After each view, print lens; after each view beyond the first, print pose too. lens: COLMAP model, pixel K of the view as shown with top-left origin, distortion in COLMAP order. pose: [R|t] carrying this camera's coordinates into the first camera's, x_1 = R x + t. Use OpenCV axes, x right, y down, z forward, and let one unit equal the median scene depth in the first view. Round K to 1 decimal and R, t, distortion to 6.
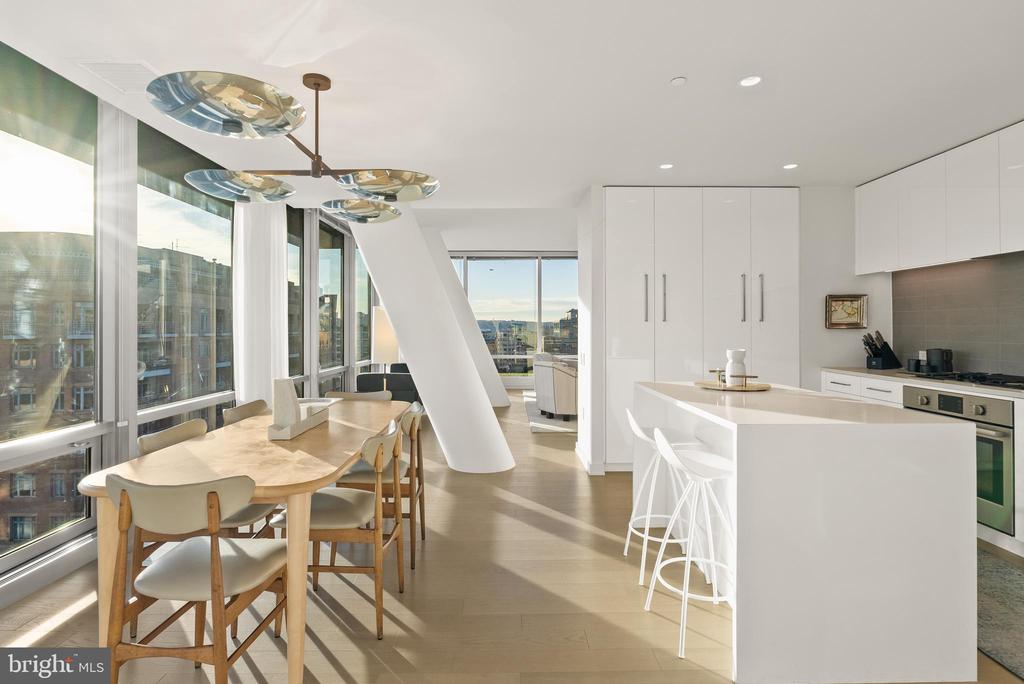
lens RADIAL K [[499.4, 0, 510.9], [0, 499.4, 324.9], [0, 0, 1]] dist [0.012858, -0.000102]
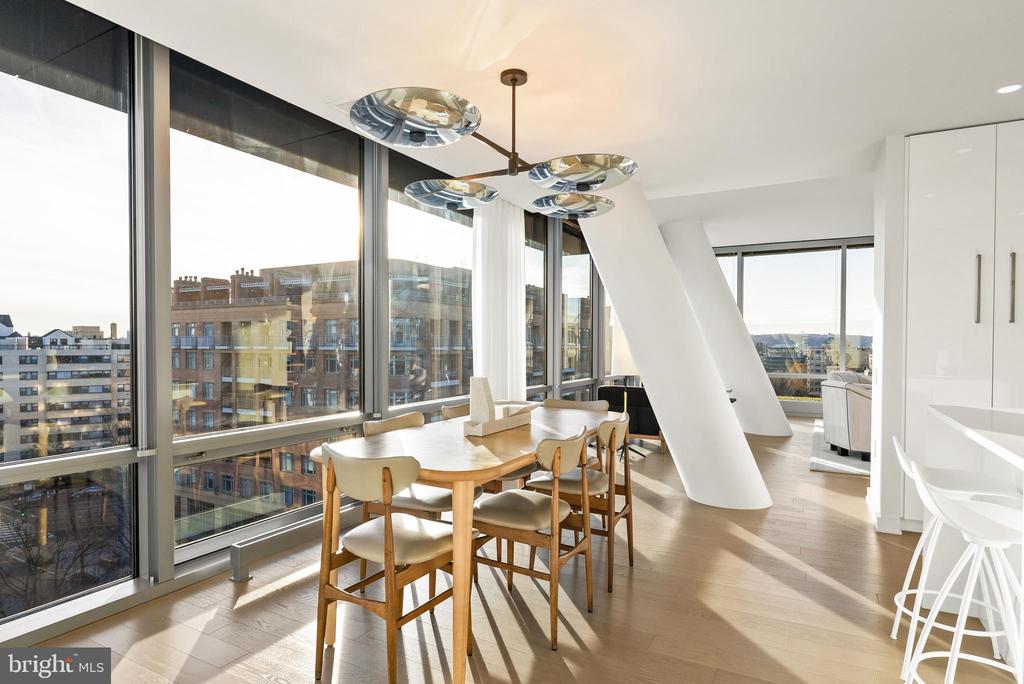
lens RADIAL K [[569.0, 0, 529.5], [0, 569.0, 355.4], [0, 0, 1]] dist [-0.005374, -0.000710]
pose [[0.875788, 0.011776, -0.482553, 0.159187], [-0.000393, 0.999719, 0.023683, 0.028527], [0.482696, -0.020552, 0.875547, 0.026766]]
